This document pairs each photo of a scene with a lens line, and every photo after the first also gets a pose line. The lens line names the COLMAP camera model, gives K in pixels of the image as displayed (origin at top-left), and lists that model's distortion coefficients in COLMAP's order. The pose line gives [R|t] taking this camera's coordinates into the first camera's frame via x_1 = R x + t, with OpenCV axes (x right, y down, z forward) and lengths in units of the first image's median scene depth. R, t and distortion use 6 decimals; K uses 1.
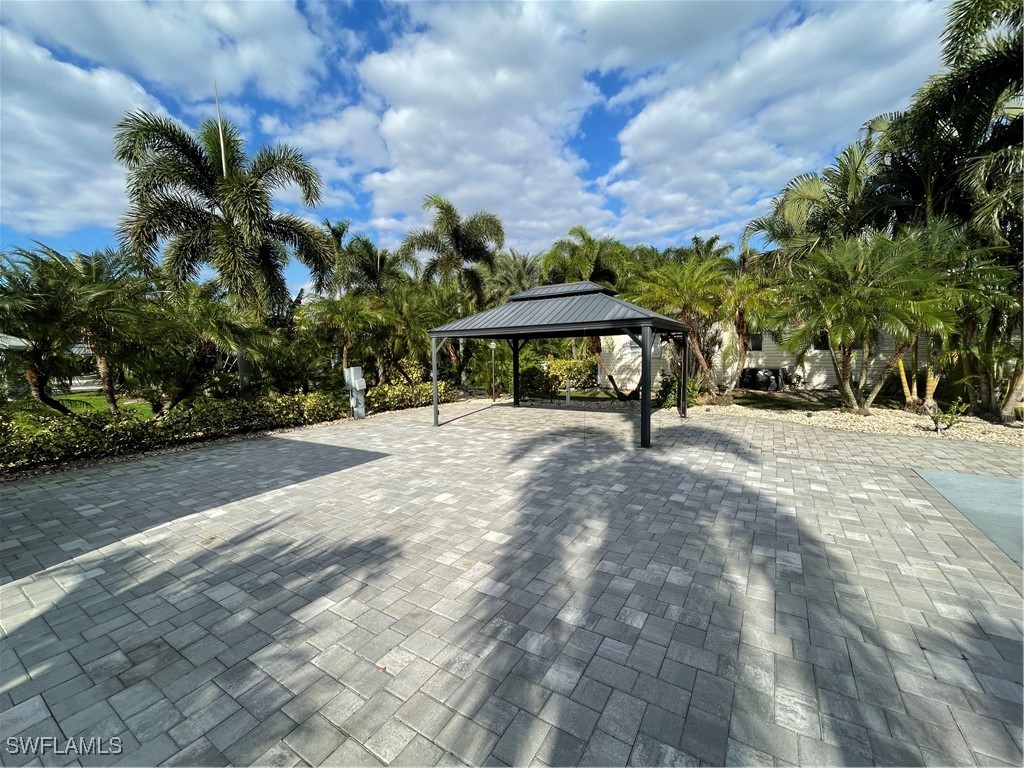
lens RADIAL K [[415.1, 0, 512.6], [0, 415.1, 382.0], [0, 0, 1]] dist [0.000075, 0.000134]
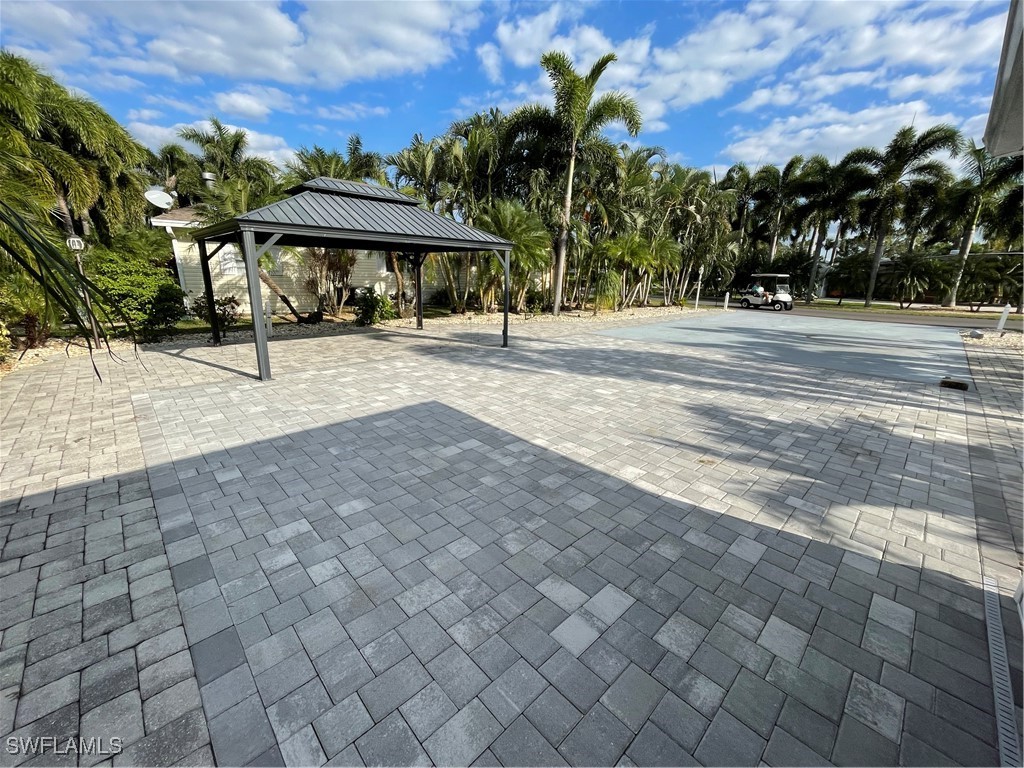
lens RADIAL K [[415.1, 0, 512.6], [0, 415.1, 382.0], [0, 0, 1]] dist [0.000075, 0.000134]
pose [[0.234990, -0.219177, 0.946964, -1.046238], [0.039650, 0.975596, 0.215965, -0.017144], [-0.971189, -0.013202, 0.237946, 0.738627]]
